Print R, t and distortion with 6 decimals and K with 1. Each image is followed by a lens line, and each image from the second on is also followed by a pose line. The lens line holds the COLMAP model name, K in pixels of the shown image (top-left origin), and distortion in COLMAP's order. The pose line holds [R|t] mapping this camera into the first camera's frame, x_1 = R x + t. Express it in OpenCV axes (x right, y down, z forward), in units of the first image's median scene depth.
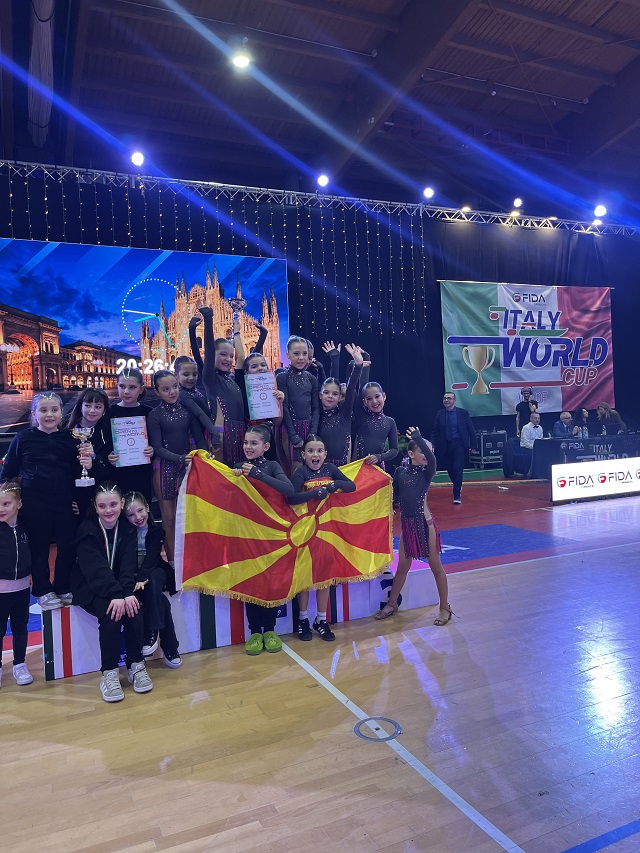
lens RADIAL K [[641.3, 0, 321.9], [0, 641.3, 431.7], [0, 0, 1]] dist [0.051878, -0.070943]
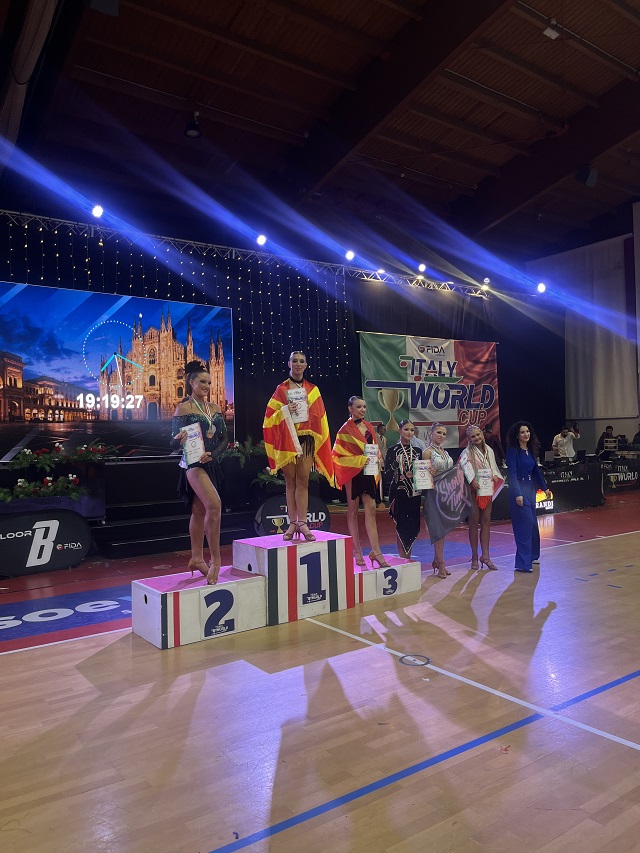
lens RADIAL K [[641.3, 0, 322.9], [0, 641.3, 426.2], [0, 0, 1]] dist [0.051878, -0.070943]
pose [[0.982919, 0.016194, 0.183327, -0.102147], [-0.004327, 0.997879, -0.064946, 0.007721], [-0.183990, 0.063044, 0.980904, -0.109338]]
